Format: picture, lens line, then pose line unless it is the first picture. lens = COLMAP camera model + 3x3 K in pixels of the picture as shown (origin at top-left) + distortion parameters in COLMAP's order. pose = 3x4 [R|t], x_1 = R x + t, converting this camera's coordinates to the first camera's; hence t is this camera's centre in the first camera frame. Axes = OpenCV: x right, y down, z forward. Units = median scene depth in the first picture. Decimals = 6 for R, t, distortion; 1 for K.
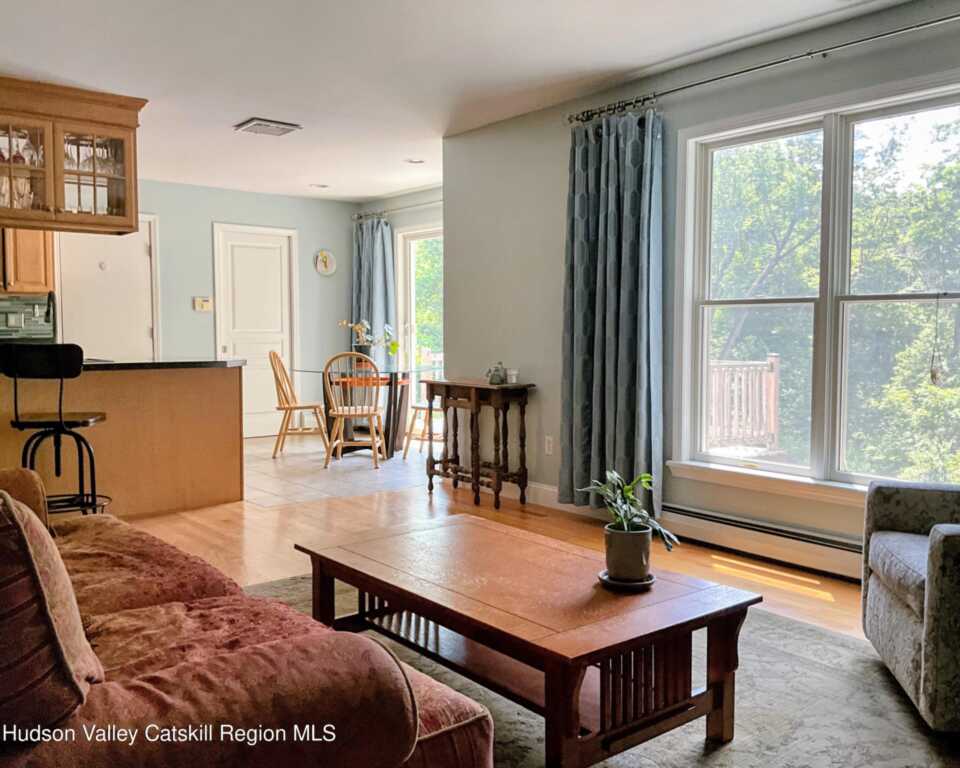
lens RADIAL K [[860.8, 0, 480.0], [0, 860.8, 384.0], [0, 0, 1]] dist [0.097476, -0.204577]
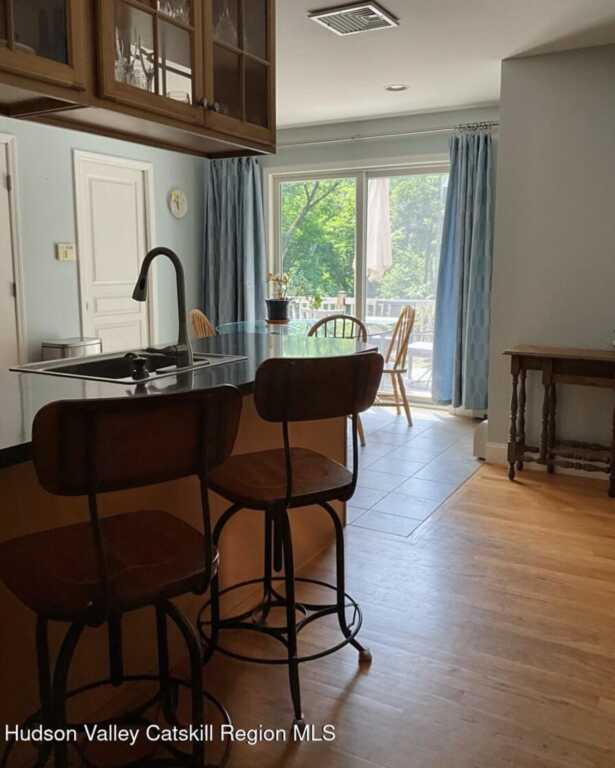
lens RADIAL K [[704.8, 0, 307.5], [0, 704.8, 384.0], [0, 0, 1]] dist [0.106567, -0.185964]
pose [[0.935300, -0.057493, 0.349154, -0.388832], [0.019902, 0.993698, 0.110314, -0.042427], [-0.353296, -0.096227, 0.930549, 0.320482]]
